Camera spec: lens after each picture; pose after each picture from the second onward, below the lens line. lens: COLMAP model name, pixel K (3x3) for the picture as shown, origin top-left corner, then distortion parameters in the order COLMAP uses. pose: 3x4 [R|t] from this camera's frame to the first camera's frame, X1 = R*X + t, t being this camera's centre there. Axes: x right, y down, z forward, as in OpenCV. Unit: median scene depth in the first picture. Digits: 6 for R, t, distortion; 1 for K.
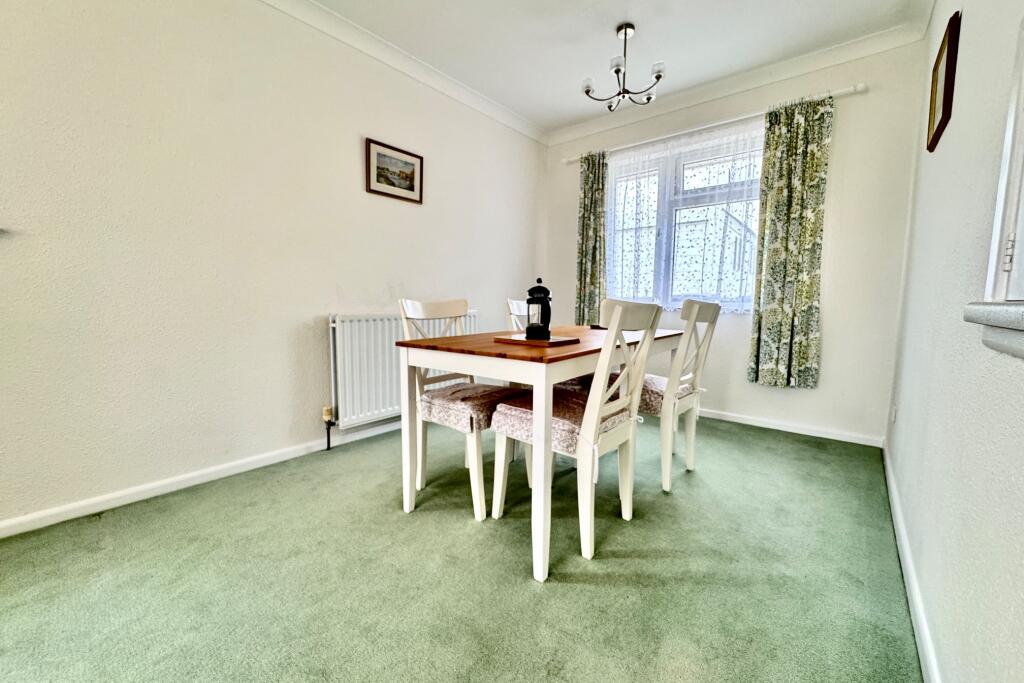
lens RADIAL K [[404.0, 0, 509.6], [0, 404.0, 339.4], [0, 0, 1]] dist [-0.002276, -0.000016]
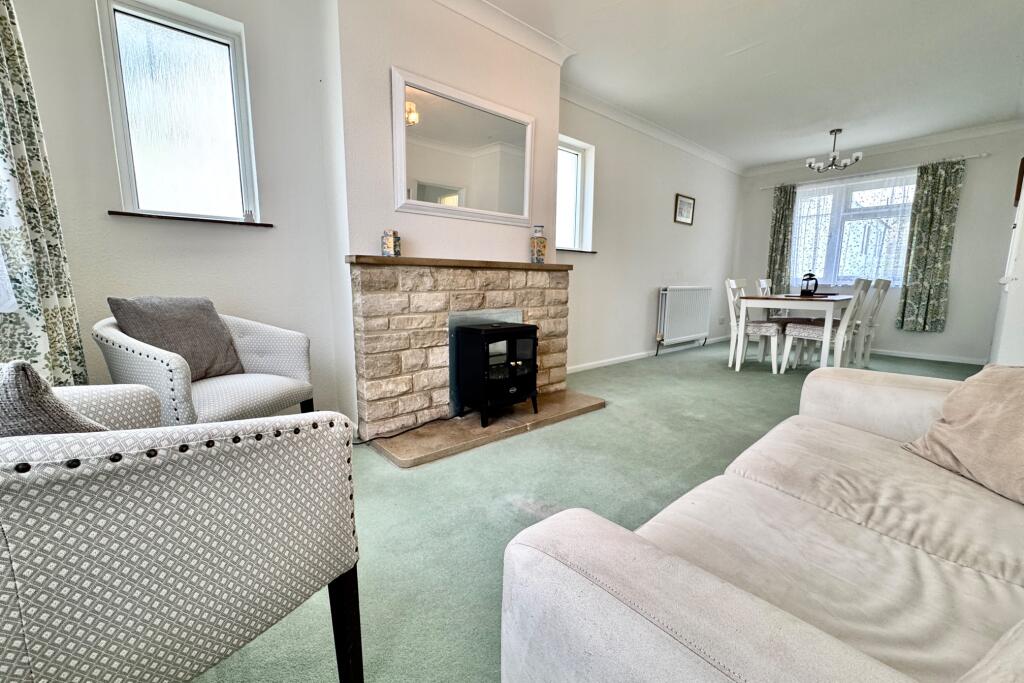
lens RADIAL K [[404.0, 0, 512.4], [0, 404.0, 338.8], [0, 0, 1]] dist [-0.002276, -0.000016]
pose [[0.986049, 0.021582, -0.165050, -0.738272], [-0.014297, 0.998876, 0.045202, 0.100425], [0.165840, -0.042211, 0.985249, -0.962117]]
